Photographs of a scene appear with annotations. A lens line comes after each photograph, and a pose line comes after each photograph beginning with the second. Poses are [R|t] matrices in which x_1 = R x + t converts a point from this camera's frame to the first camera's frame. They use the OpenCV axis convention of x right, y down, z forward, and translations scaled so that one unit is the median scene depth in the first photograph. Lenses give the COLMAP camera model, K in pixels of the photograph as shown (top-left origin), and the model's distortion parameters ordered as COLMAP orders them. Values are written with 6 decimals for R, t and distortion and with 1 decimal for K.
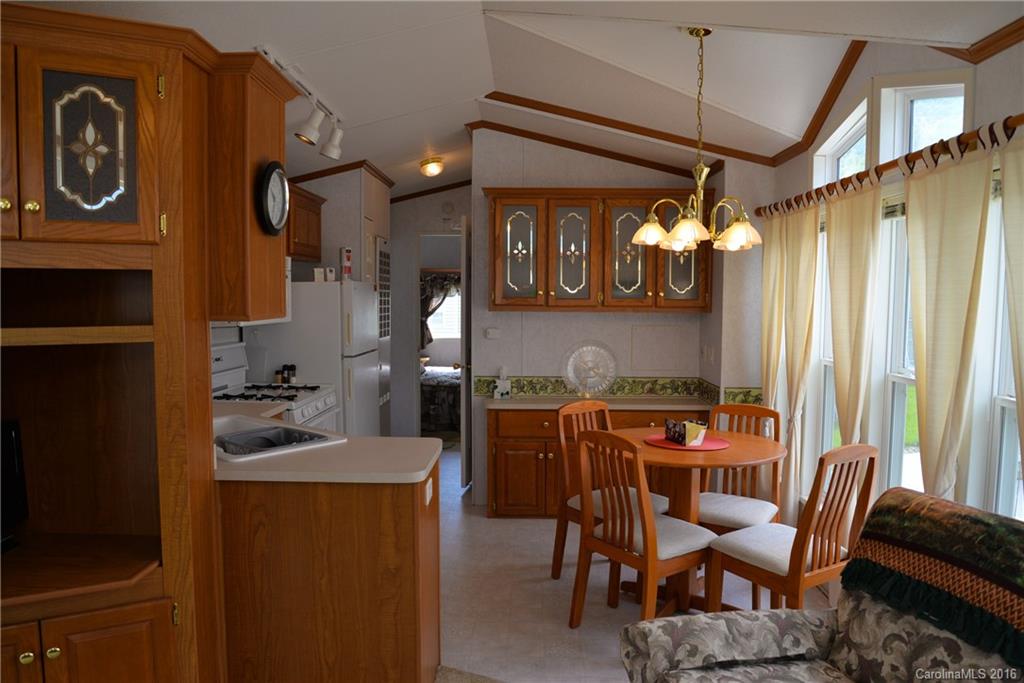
lens RADIAL K [[698.5, 0, 515.1], [0, 698.5, 348.6], [0, 0, 1]] dist [-0.074583, 0.018284]
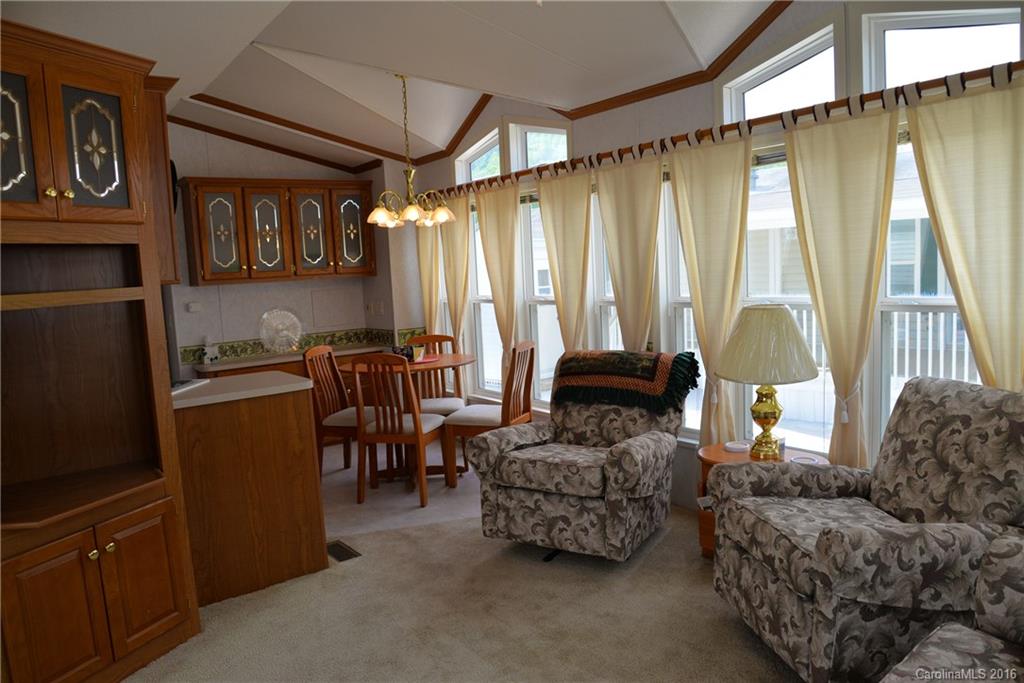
lens RADIAL K [[698.5, 0, 510.1], [0, 698.5, 346.2], [0, 0, 1]] dist [-0.074583, 0.018284]
pose [[0.788438, -0.113757, 0.604504, -0.470143], [0.100713, 0.993362, 0.055575, 0.046517], [-0.606814, 0.017064, 0.794661, -0.275589]]
